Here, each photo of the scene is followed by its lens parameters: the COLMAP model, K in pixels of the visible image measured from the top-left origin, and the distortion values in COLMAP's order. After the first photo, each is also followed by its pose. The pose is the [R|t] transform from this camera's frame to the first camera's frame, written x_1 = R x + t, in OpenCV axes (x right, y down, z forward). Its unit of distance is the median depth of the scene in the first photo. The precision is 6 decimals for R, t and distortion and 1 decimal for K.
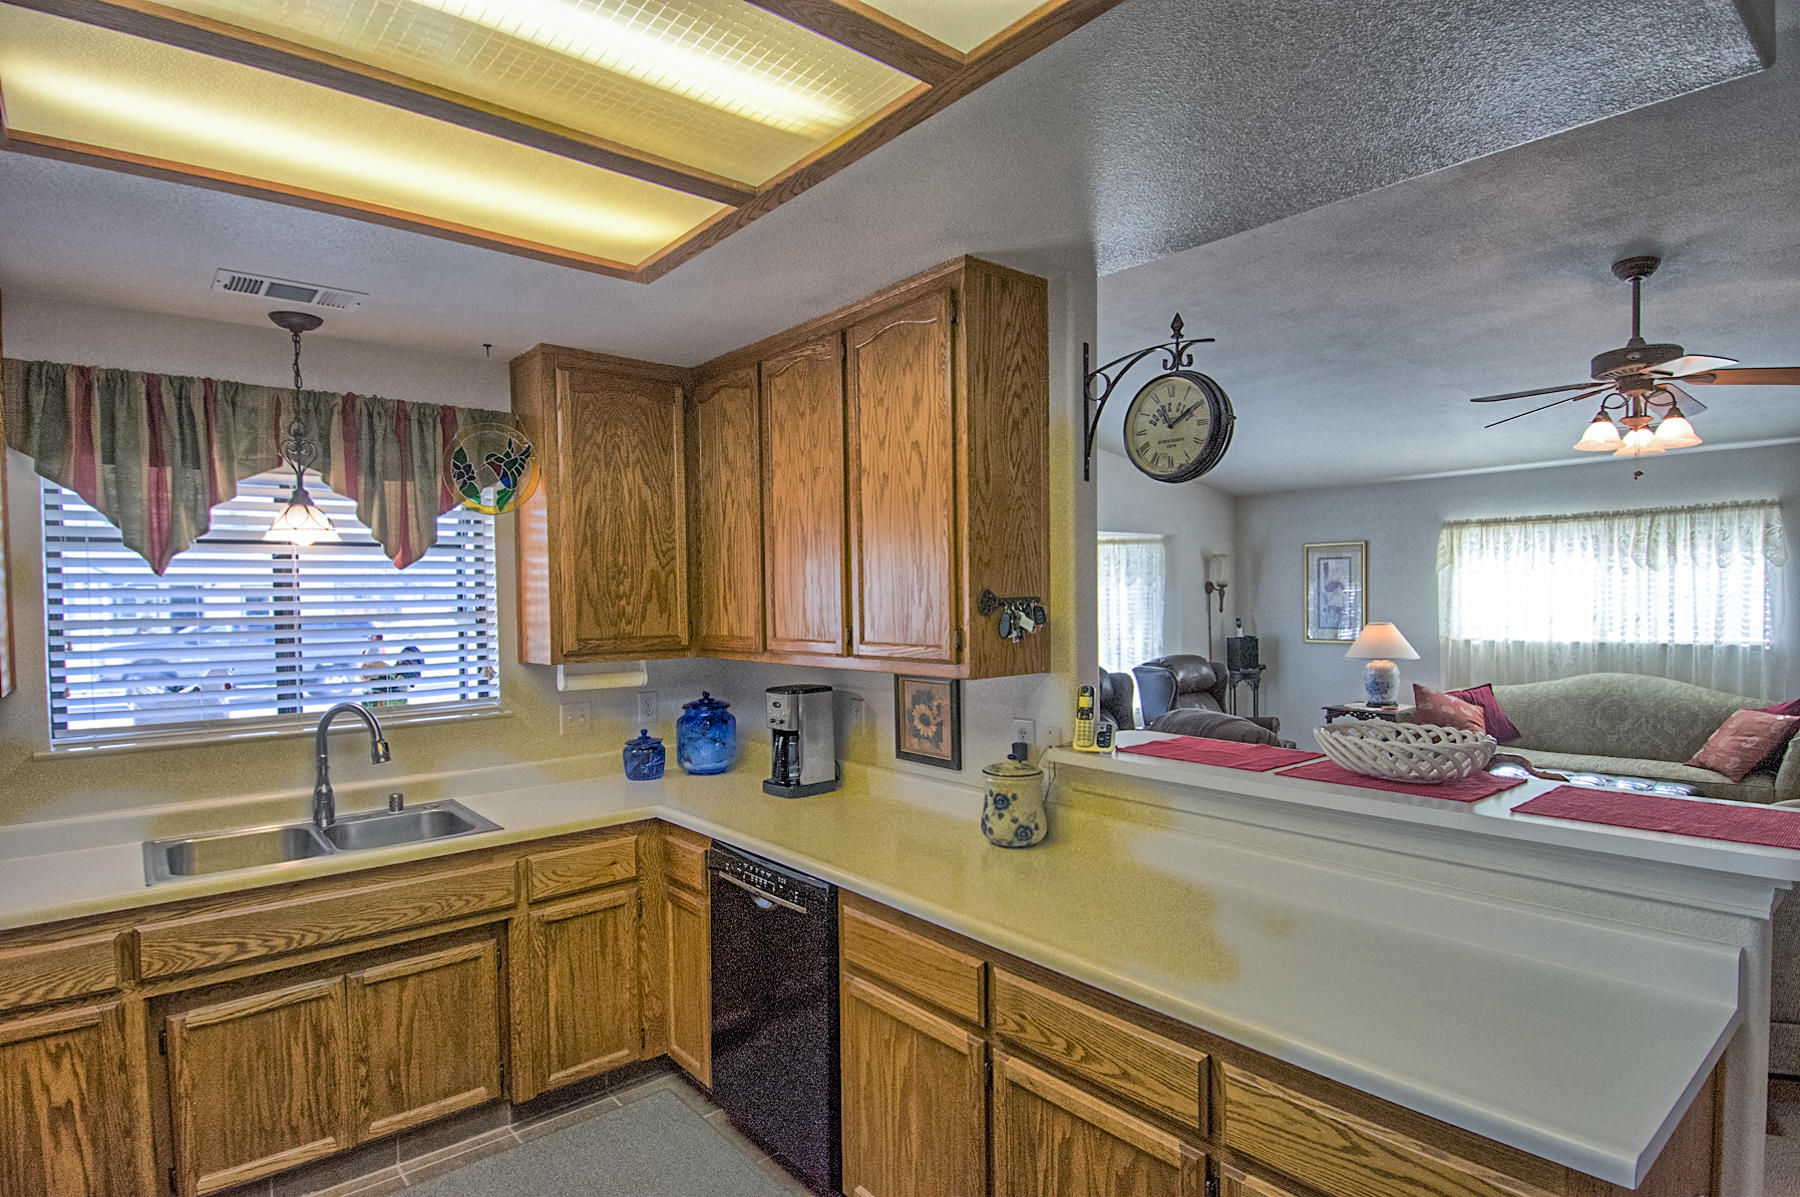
lens RADIAL K [[931.5, 0, 888.9], [0, 931.5, 619.5], [0, 0, 1]] dist [0.037112, -0.036959]
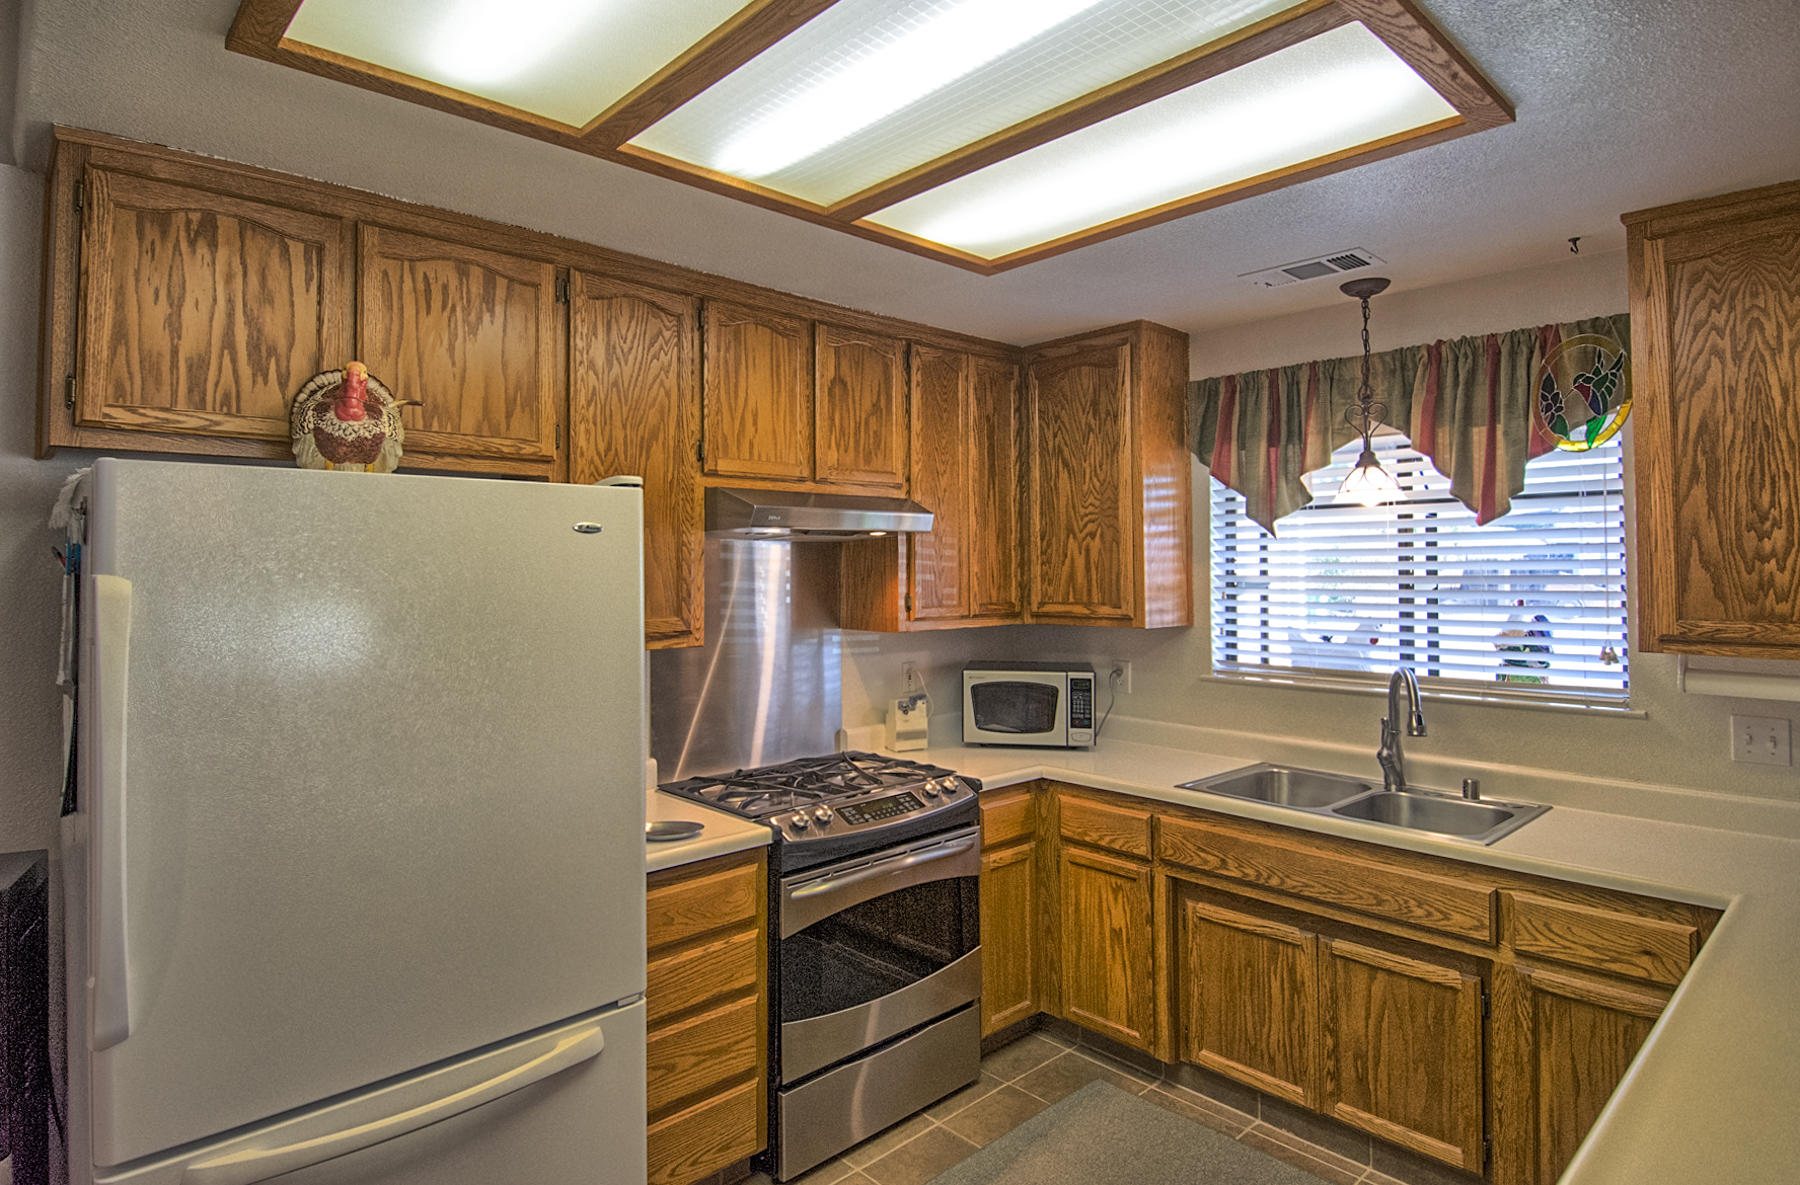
lens RADIAL K [[965.3, 0, 895.8], [0, 965.3, 544.8], [0, 0, 1]] dist [0.046904, -0.043307]
pose [[0.068228, -0.010251, -0.997617, 0.377053], [-0.021687, 0.999696, -0.011755, -0.013526], [0.997434, 0.022437, 0.067985, 0.409602]]
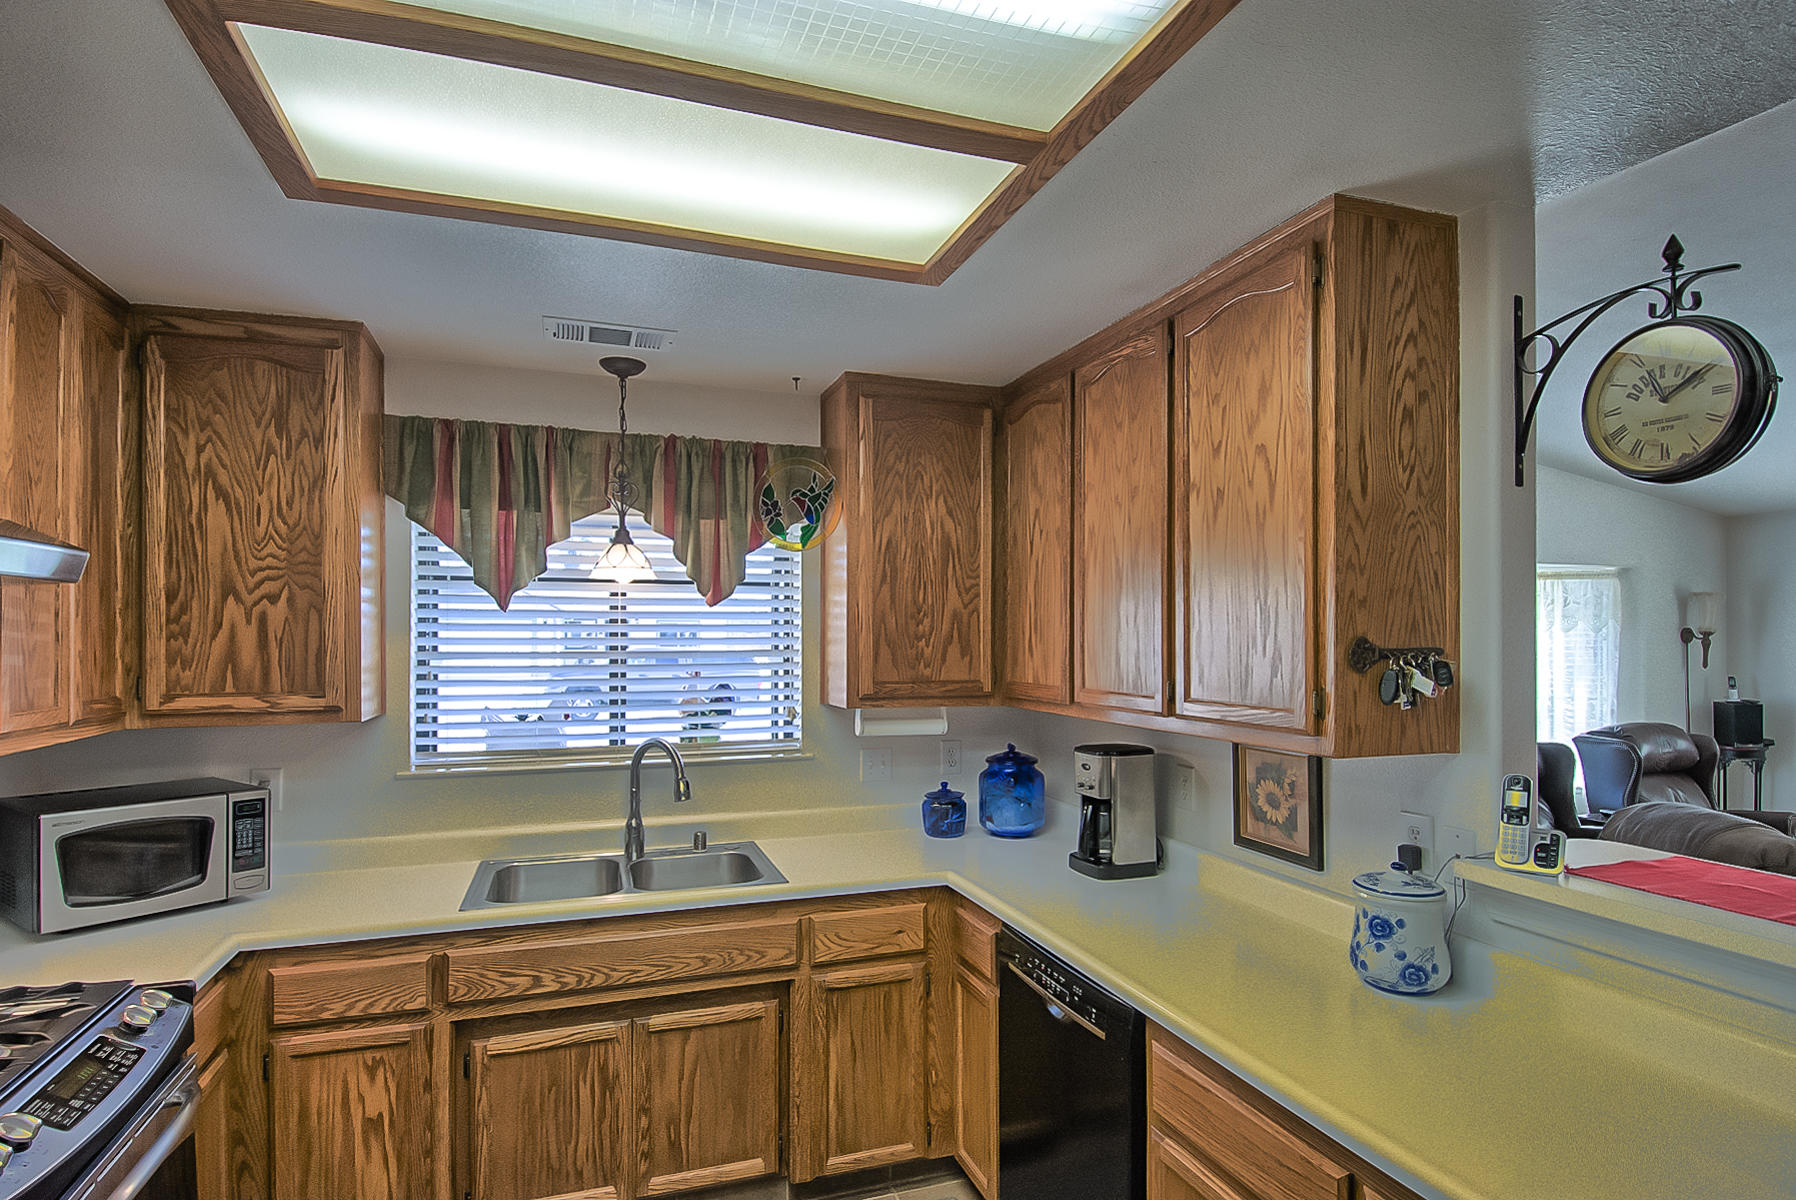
lens RADIAL K [[935.8, 0, 899.1], [0, 935.8, 631.5], [0, 0, 1]] dist [0.051599, -0.055353]
pose [[0.937239, 0.013341, -0.348432, 0.018473], [-0.023664, 0.999397, -0.025390, -0.006936], [0.347884, 0.032042, 0.936990, 0.139041]]
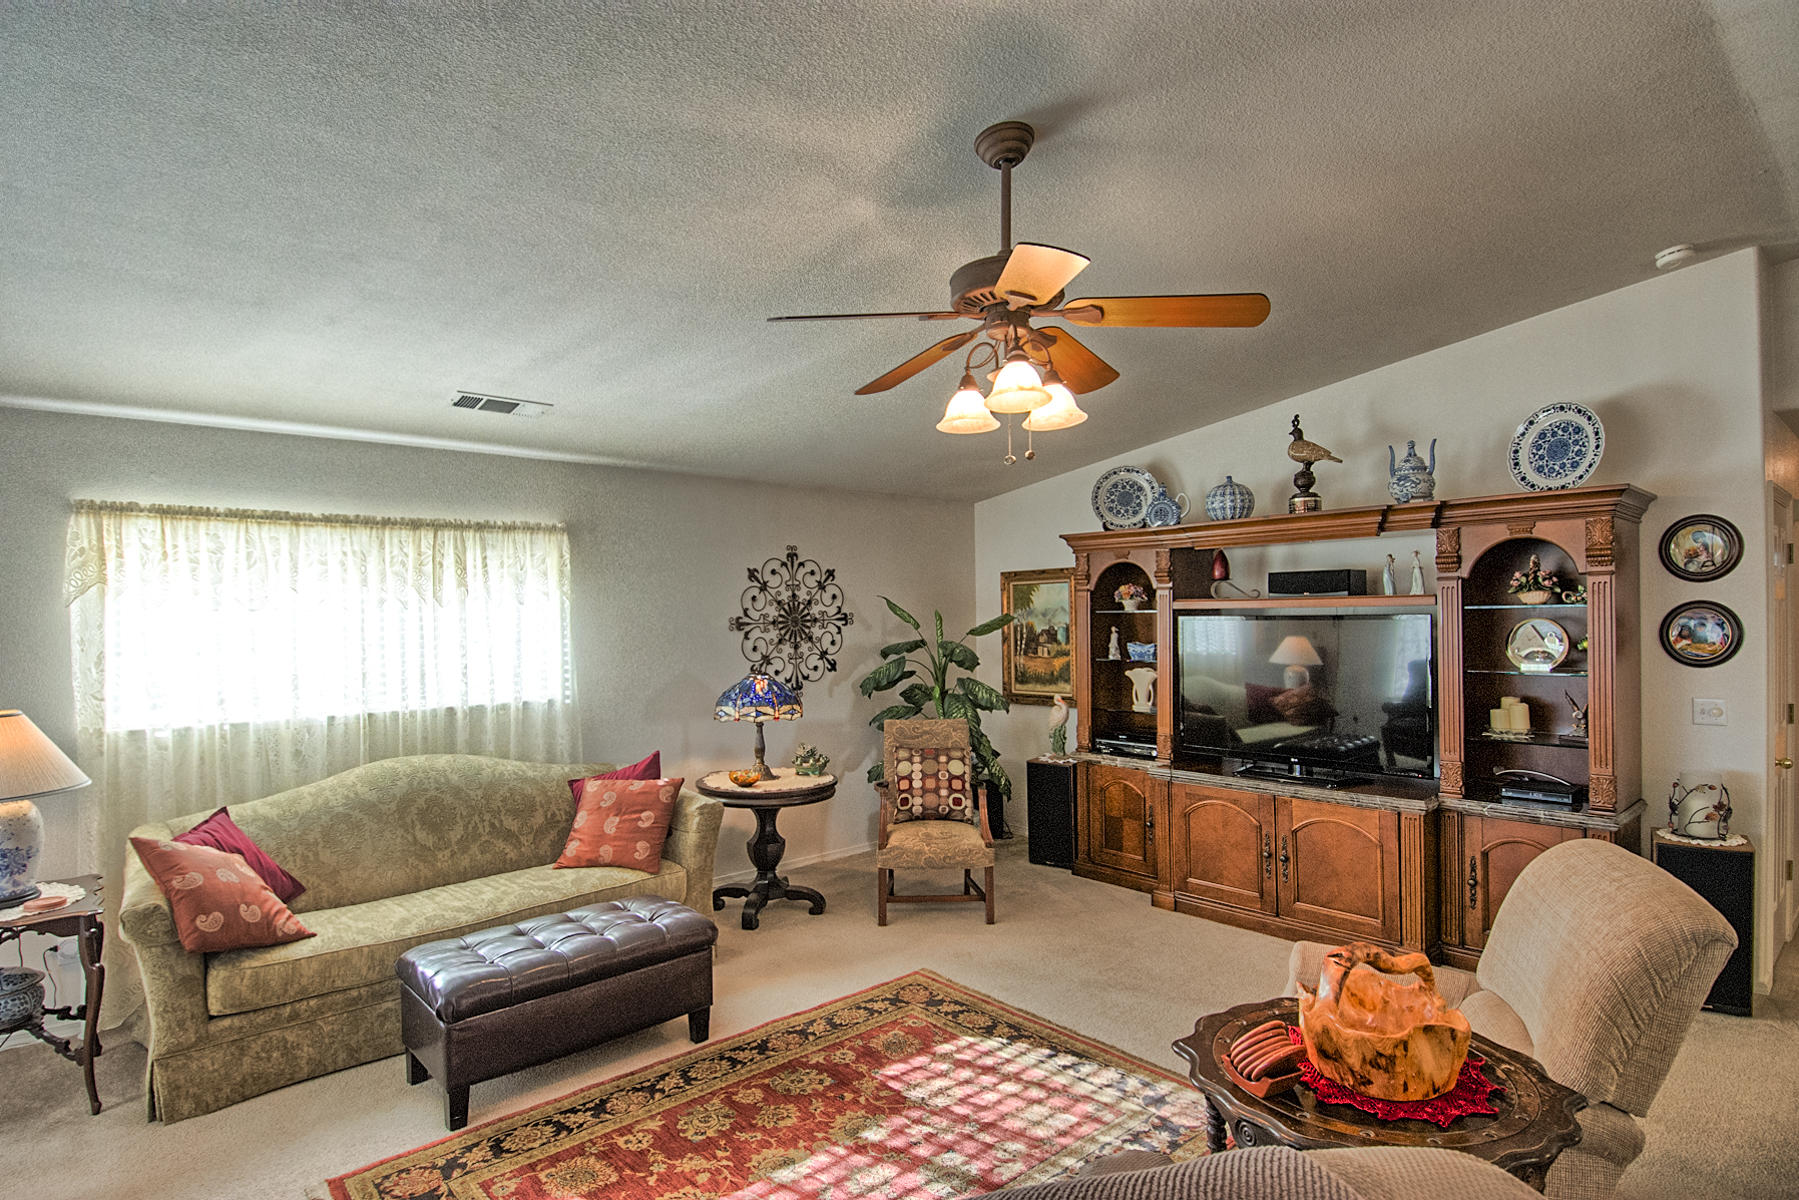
lens RADIAL K [[937.4, 0, 900.6], [0, 937.4, 631.6], [0, 0, 1]] dist [0.051599, -0.055353]
pose [[-0.047201, -0.002759, 0.998882, 0.168627], [0.040021, 0.999188, 0.004651, -0.047443], [-0.998083, 0.040196, -0.047052, 1.458593]]
